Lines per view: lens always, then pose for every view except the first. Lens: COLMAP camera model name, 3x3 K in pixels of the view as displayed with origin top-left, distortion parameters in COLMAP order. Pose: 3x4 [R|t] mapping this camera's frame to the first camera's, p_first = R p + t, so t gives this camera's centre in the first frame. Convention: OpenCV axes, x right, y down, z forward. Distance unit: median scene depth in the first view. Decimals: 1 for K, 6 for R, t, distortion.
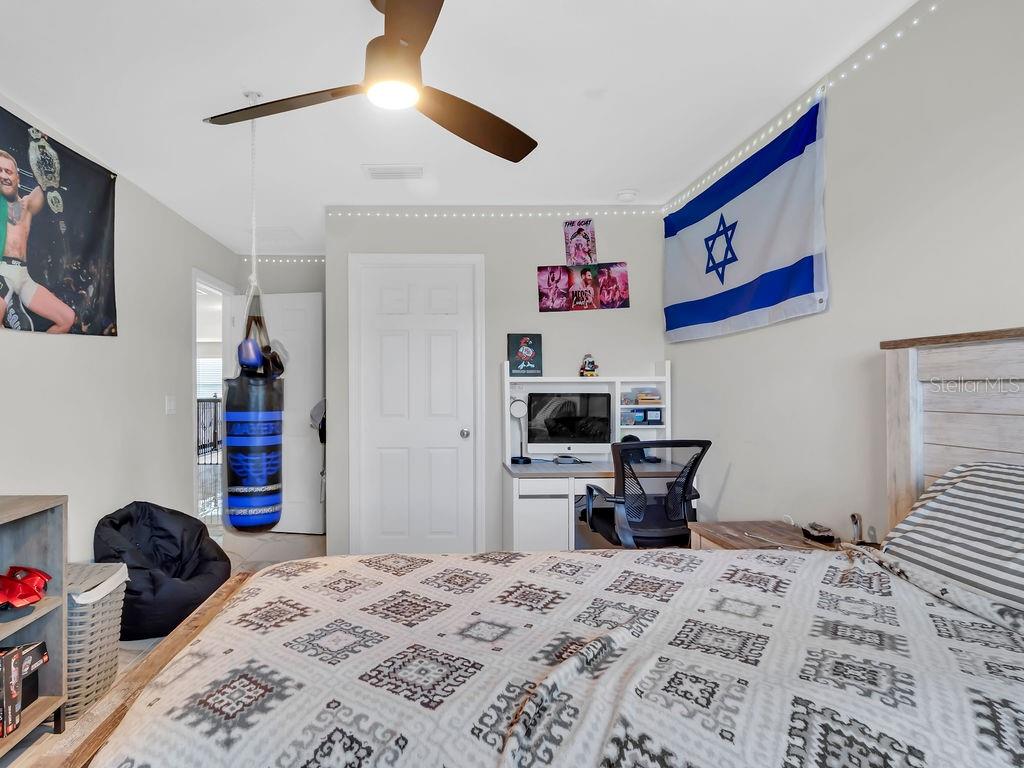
lens RADIAL K [[546.7, 0, 518.6], [0, 546.7, 379.7], [0, 0, 1]] dist [0.005718, 0.000069]
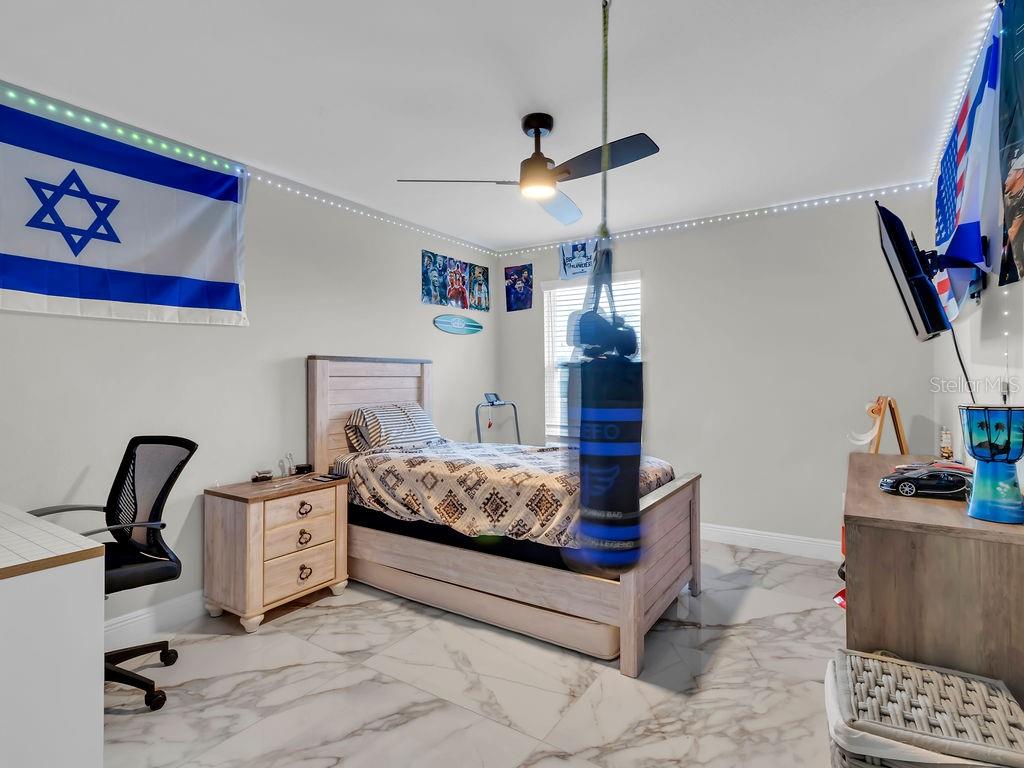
lens RADIAL K [[546.7, 0, 518.6], [0, 546.7, 379.7], [0, 0, 1]] dist [0.005718, 0.000069]
pose [[-0.755666, -0.000292, 0.654958, -0.717306], [-0.010410, 0.999879, -0.011565, 0.020106], [-0.654875, -0.015557, -0.755577, 1.227463]]
